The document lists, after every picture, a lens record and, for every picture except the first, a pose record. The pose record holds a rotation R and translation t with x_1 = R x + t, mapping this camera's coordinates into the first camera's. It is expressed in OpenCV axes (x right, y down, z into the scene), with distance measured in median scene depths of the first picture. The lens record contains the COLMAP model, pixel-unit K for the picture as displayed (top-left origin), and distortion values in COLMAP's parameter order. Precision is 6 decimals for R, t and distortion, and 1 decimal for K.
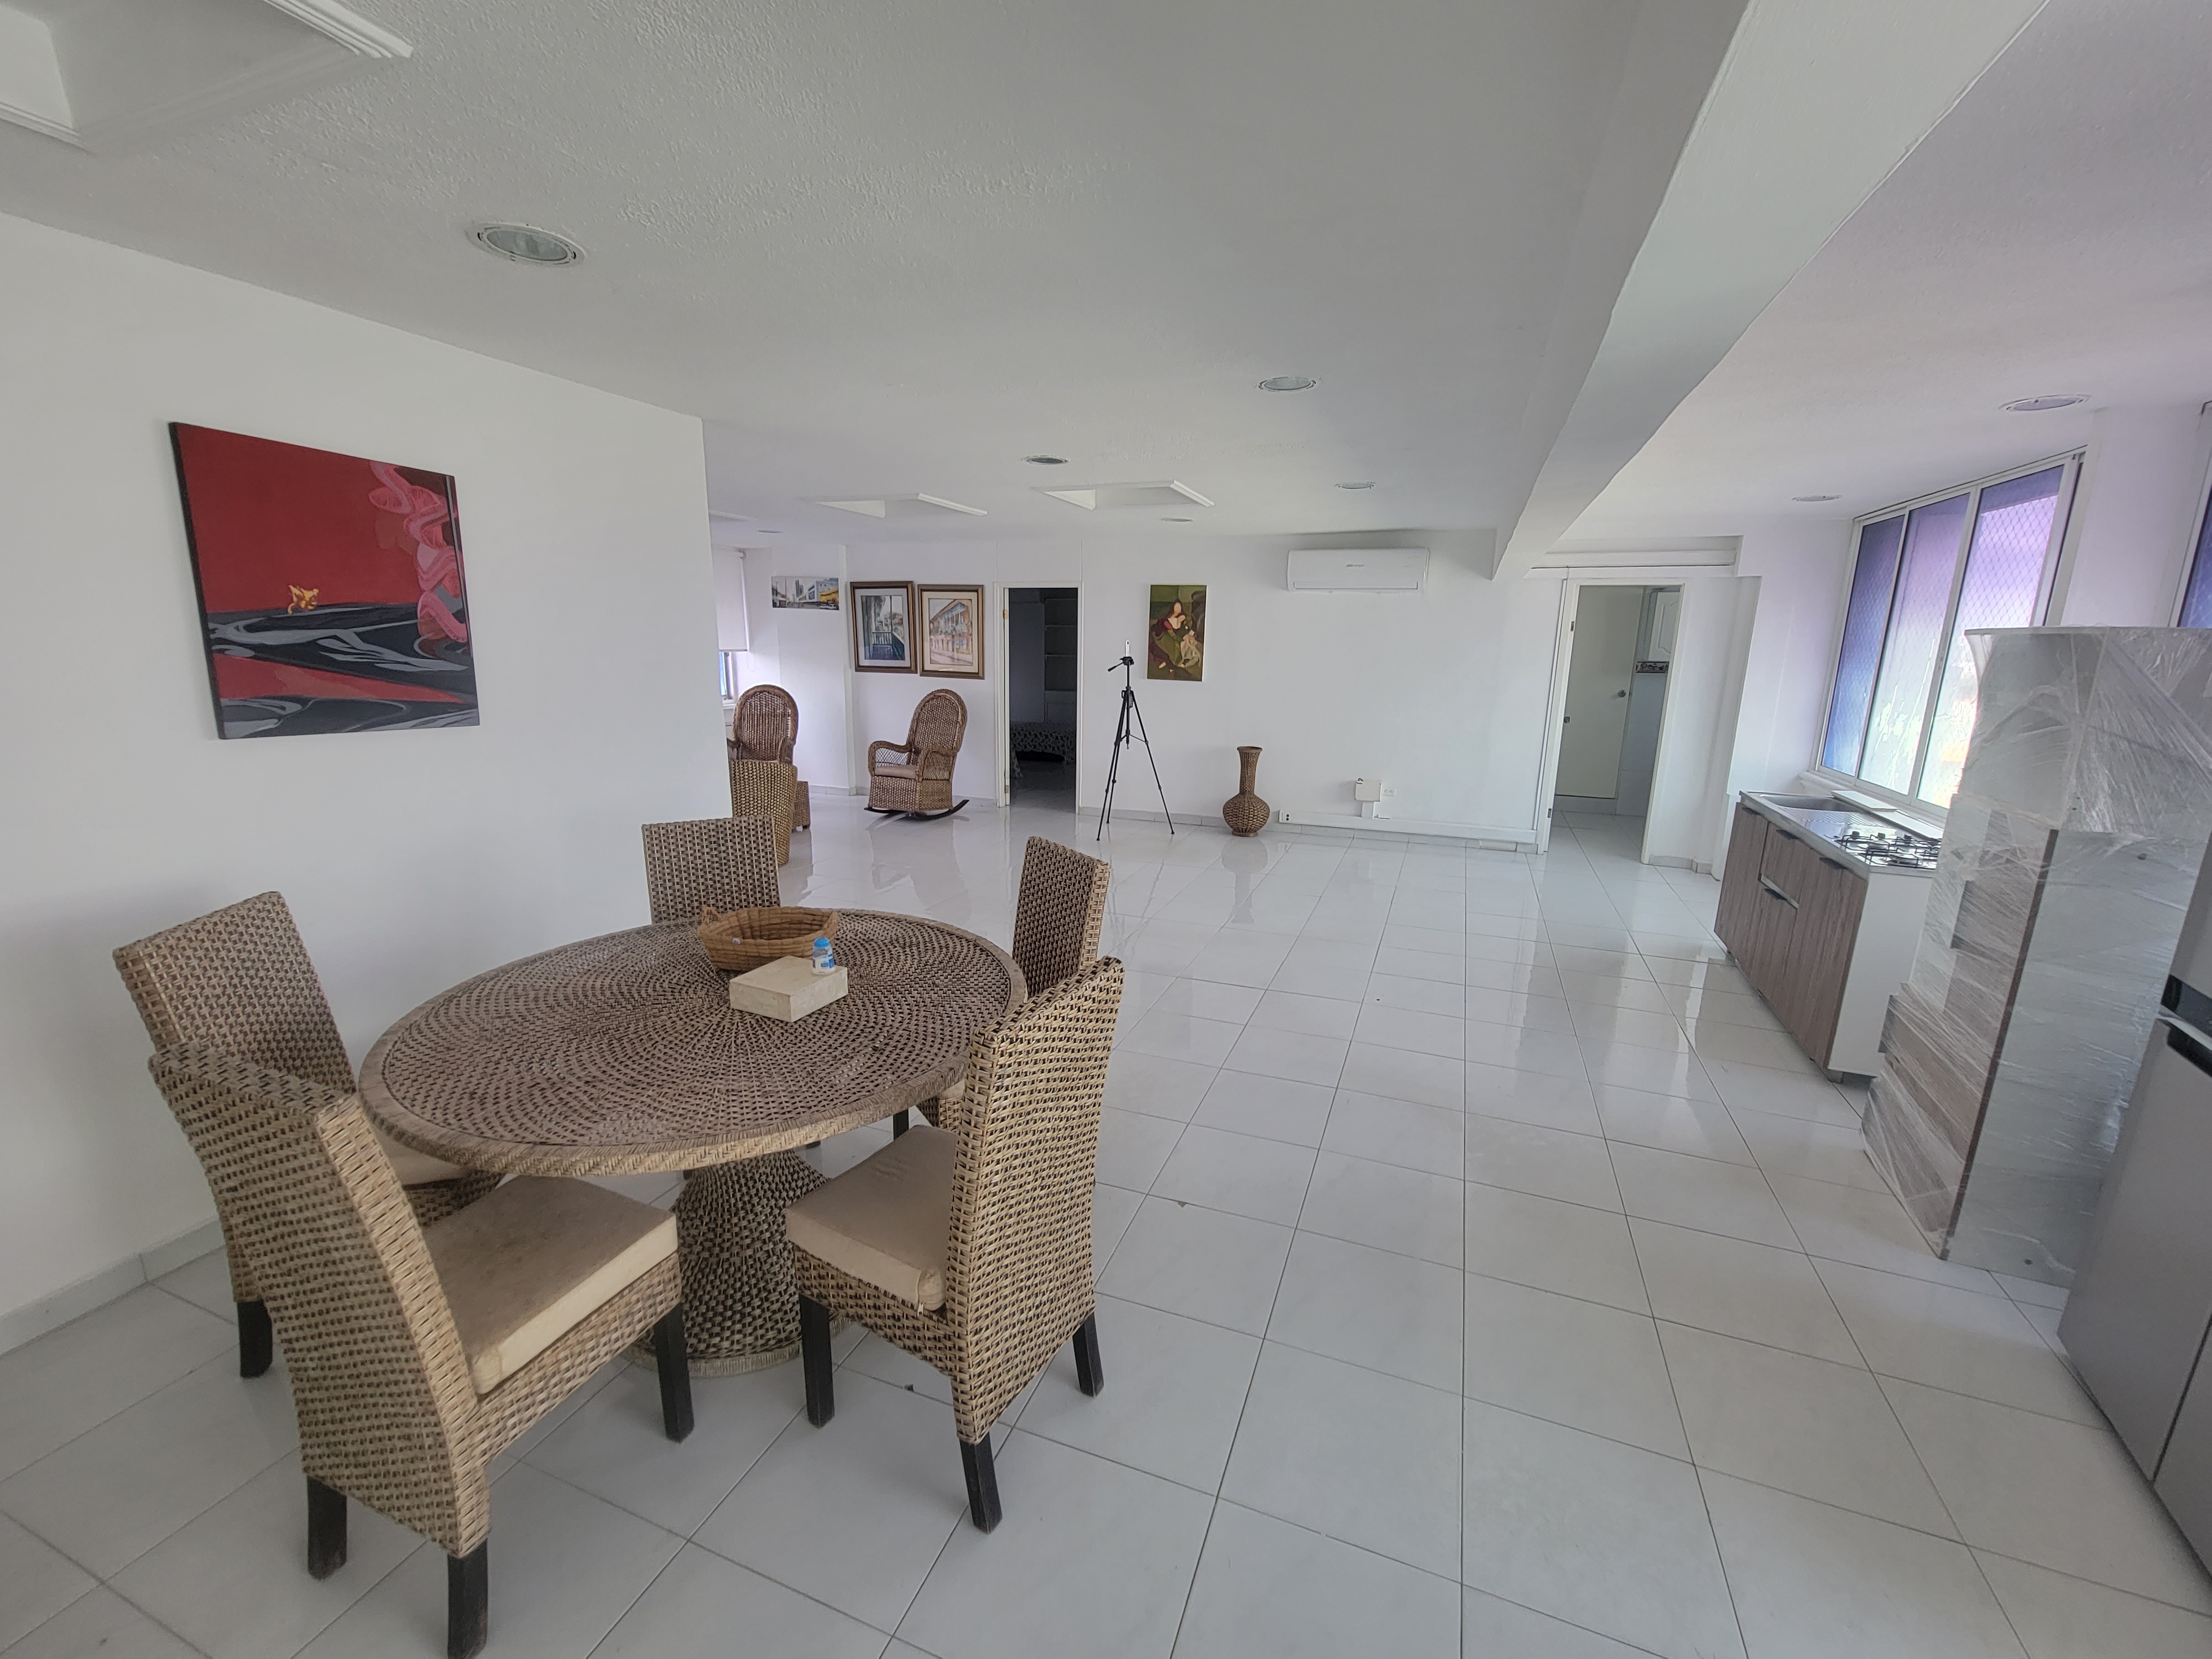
lens RADIAL K [[909.3, 0, 1095.0], [0, 909.3, 843.1], [0, 0, 1]] dist [0.002522, -0.000899]
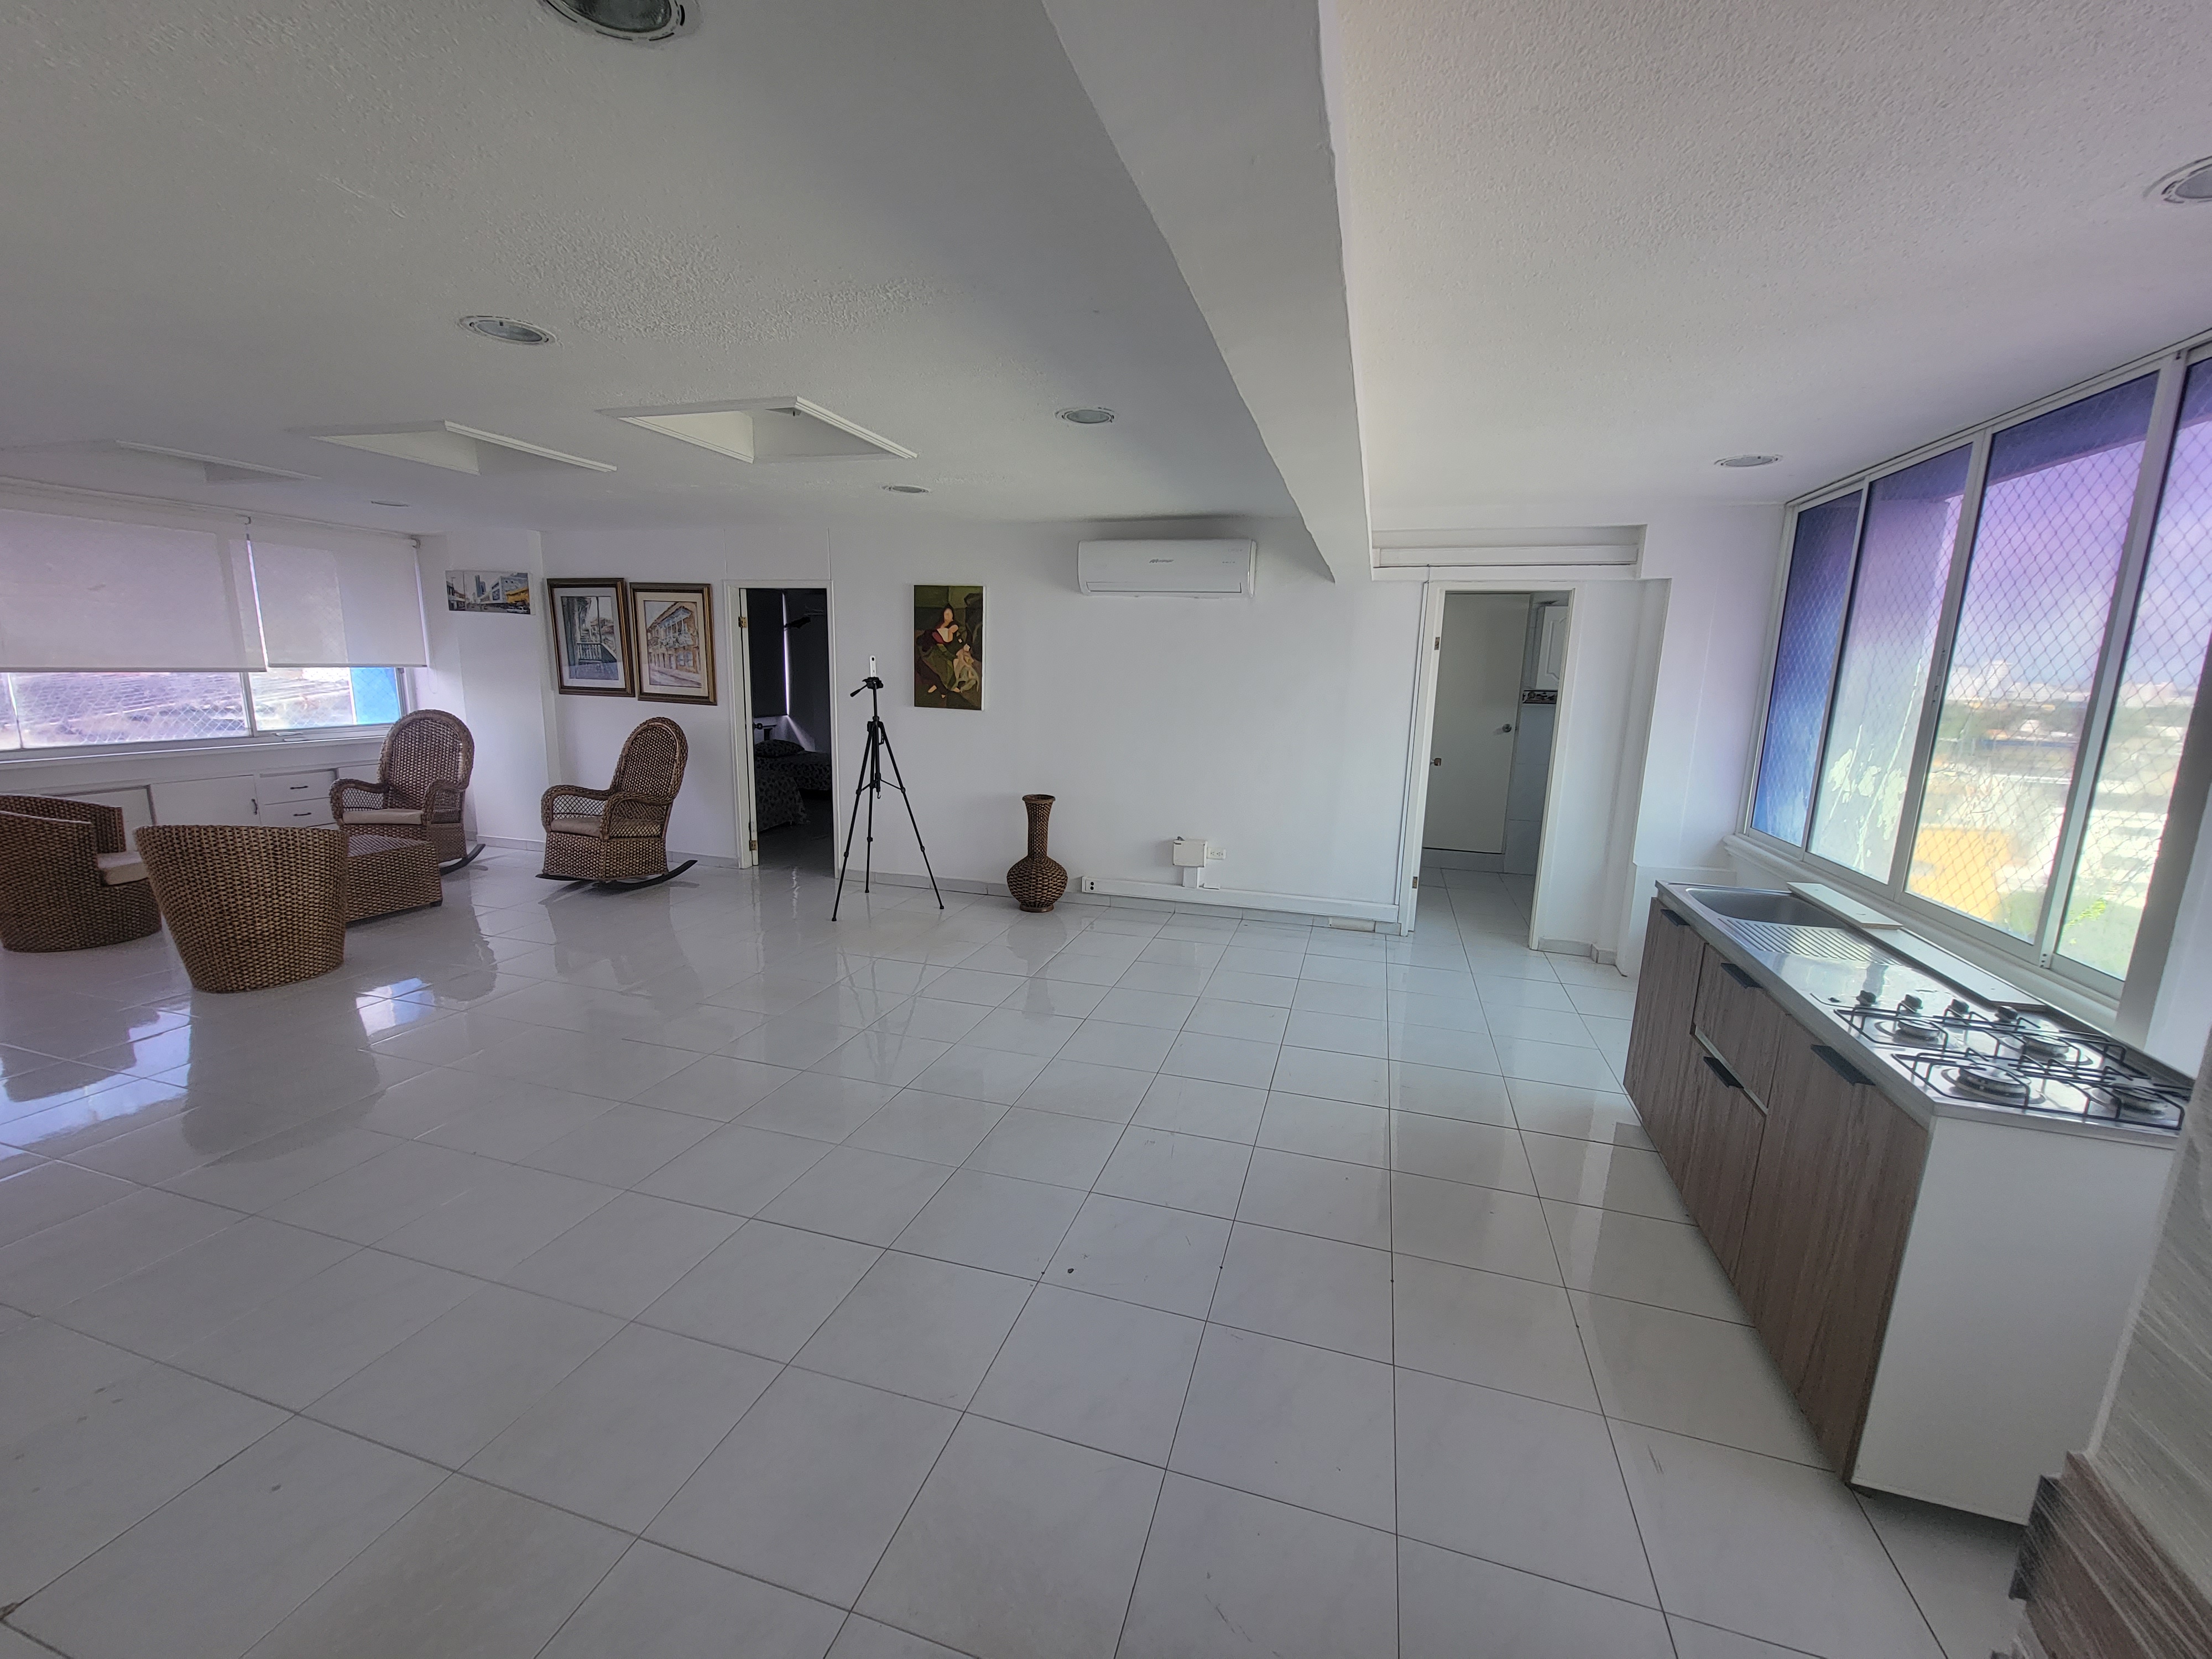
lens RADIAL K [[909.3, 0, 1091.1], [0, 909.3, 845.7], [0, 0, 1]] dist [0.002522, -0.000899]
pose [[0.996953, -0.005019, 0.077845, 0.268453], [0.006870, 0.999700, -0.023524, -0.078750], [-0.077704, 0.023987, 0.996688, 0.404233]]
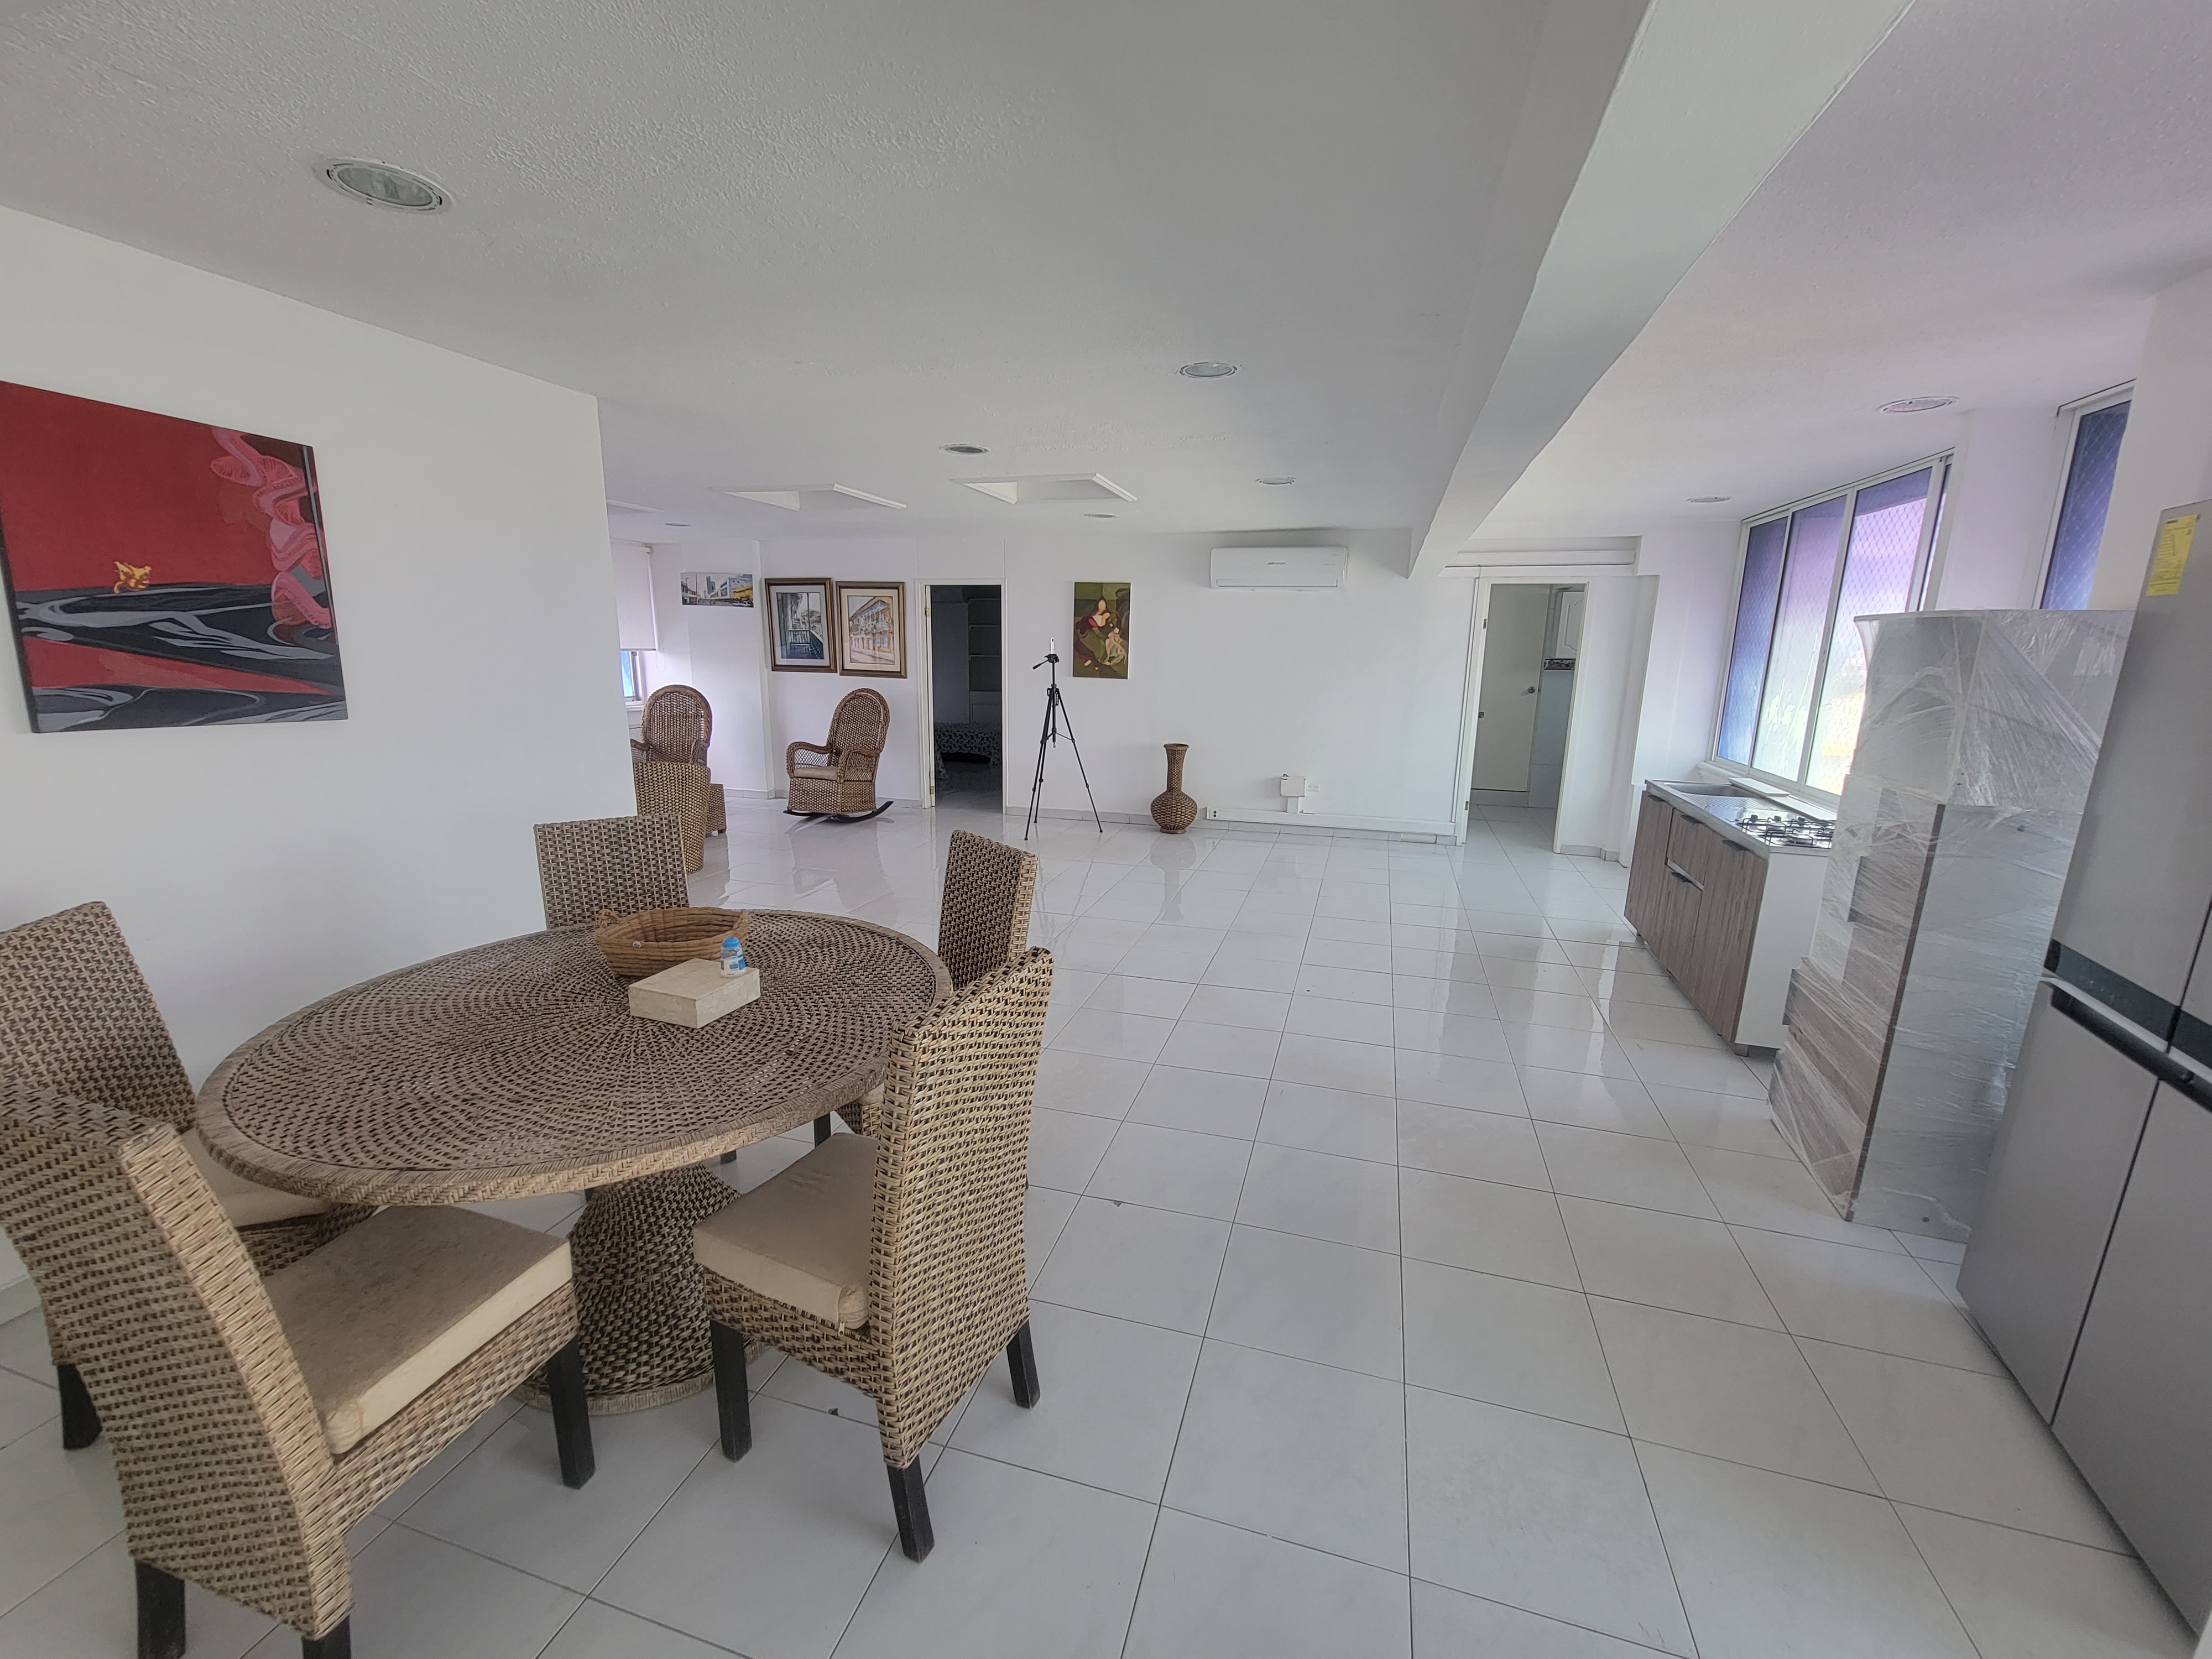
lens RADIAL K [[909.3, 0, 1094.2], [0, 909.3, 844.2], [0, 0, 1]] dist [0.002522, -0.000899]
pose [[0.996847, -0.017802, 0.077323, 0.001170], [0.017972, 0.999837, -0.001504, 0.007357], [-0.077284, 0.002889, 0.997005, 0.016455]]
